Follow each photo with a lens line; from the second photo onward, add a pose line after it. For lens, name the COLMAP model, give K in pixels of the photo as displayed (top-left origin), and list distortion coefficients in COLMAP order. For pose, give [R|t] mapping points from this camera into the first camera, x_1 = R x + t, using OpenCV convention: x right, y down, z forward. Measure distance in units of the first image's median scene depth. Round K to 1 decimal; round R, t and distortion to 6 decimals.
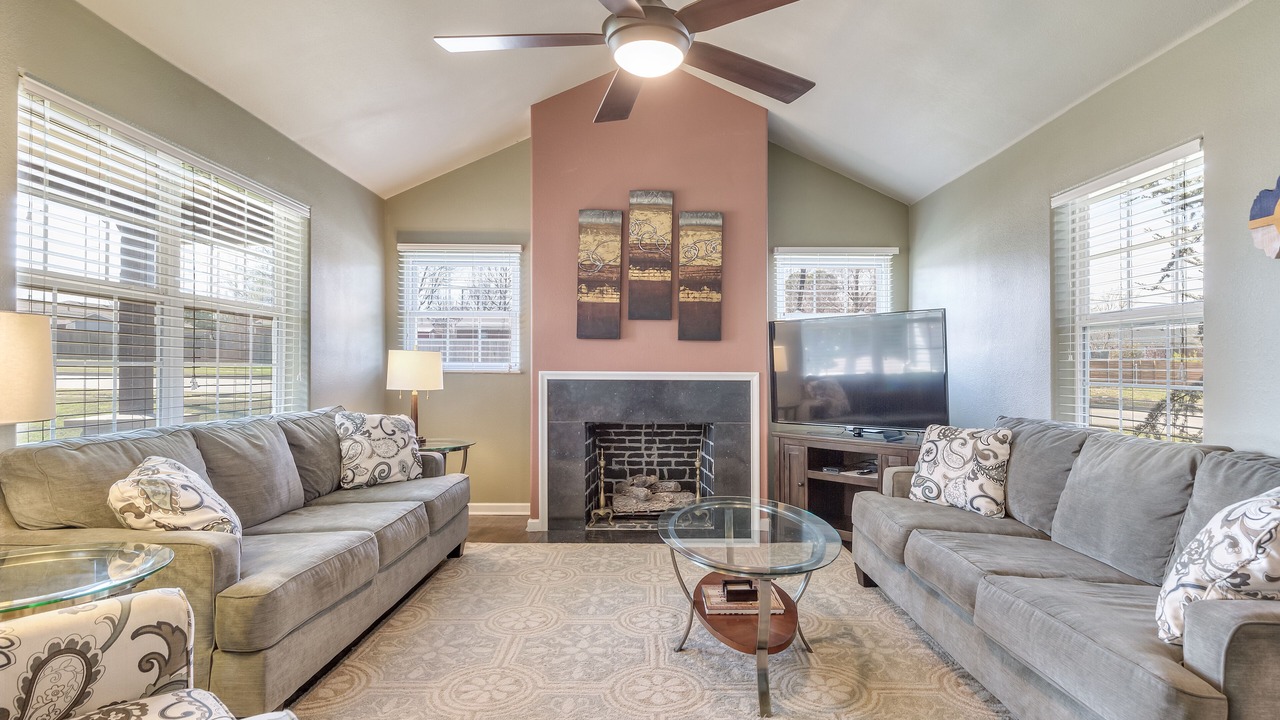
lens RADIAL K [[646.5, 0, 641.2], [0, 646.5, 358.8], [0, 0, 1]] dist [0.003079, -0.001048]
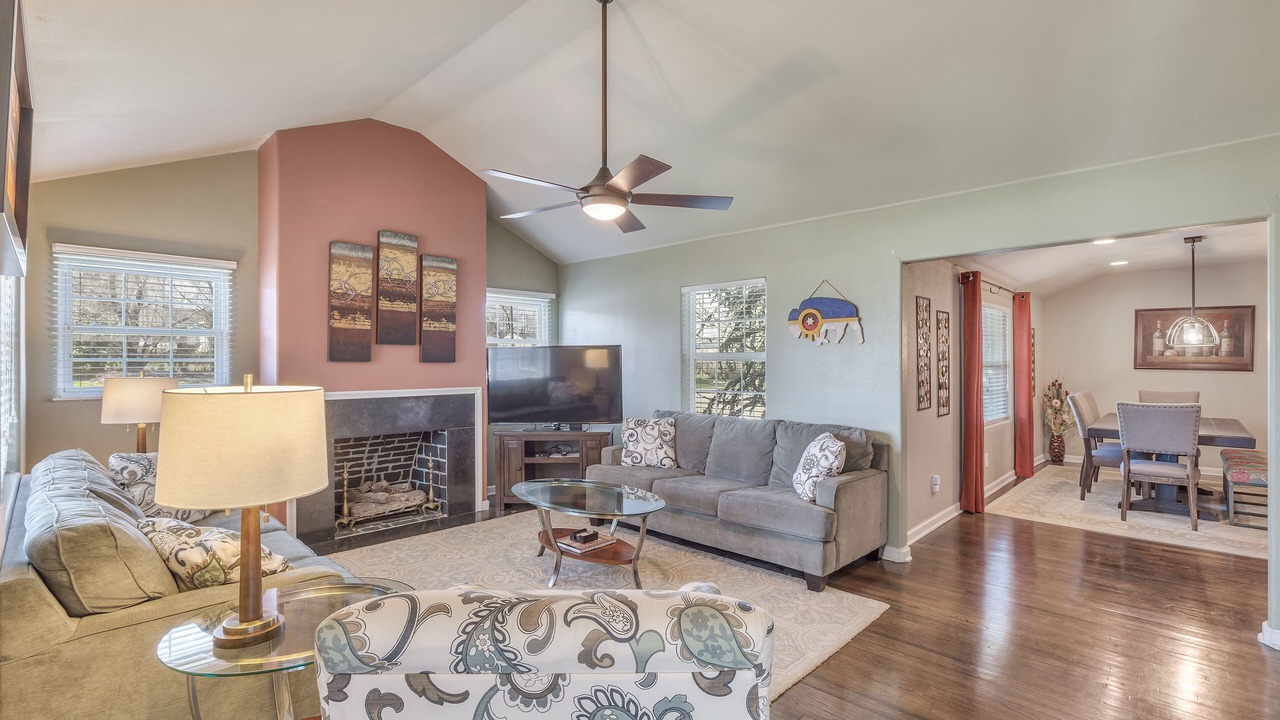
lens RADIAL K [[590.1, 0, 640.2], [0, 590.1, 358.7], [0, 0, 1]] dist [-0.001109, -0.002498]
pose [[0.702950, -0.003725, 0.711229, -0.431367], [-0.000950, 0.999980, 0.006177, -0.042672], [-0.711238, -0.005018, 0.702933, -0.047792]]
